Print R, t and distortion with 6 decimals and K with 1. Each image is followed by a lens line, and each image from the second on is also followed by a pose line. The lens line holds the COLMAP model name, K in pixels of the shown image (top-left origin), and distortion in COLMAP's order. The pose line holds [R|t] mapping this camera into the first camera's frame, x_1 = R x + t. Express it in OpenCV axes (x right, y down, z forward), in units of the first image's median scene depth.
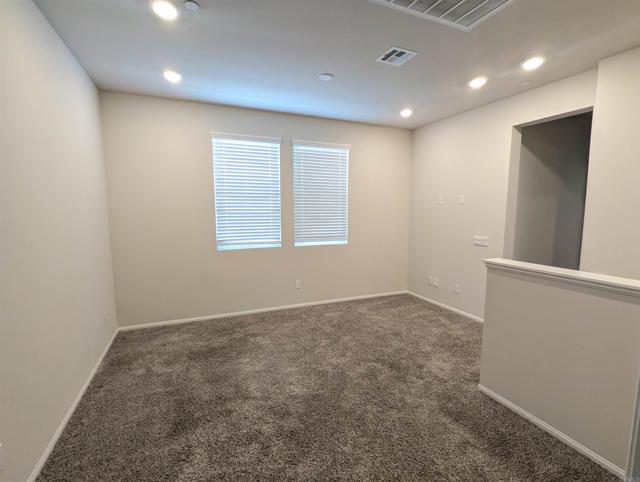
lens RADIAL K [[302.5, 0, 318.8], [0, 302.5, 239.3], [0, 0, 1]] dist [-0.005185, -0.000815]
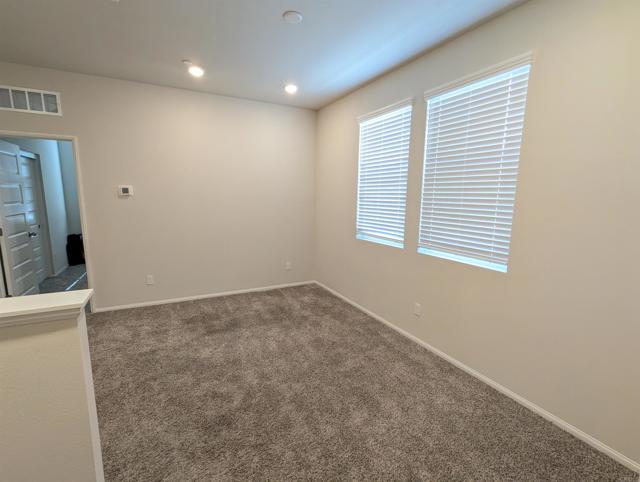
lens RADIAL K [[302.5, 0, 317.9], [0, 302.5, 243.8], [0, 0, 1]] dist [-0.005185, -0.000815]
pose [[0.073972, 0.157679, -0.984716, 0.637258], [-0.115393, 0.982142, 0.148599, -0.079178], [0.990562, 0.102637, 0.090846, 0.790671]]
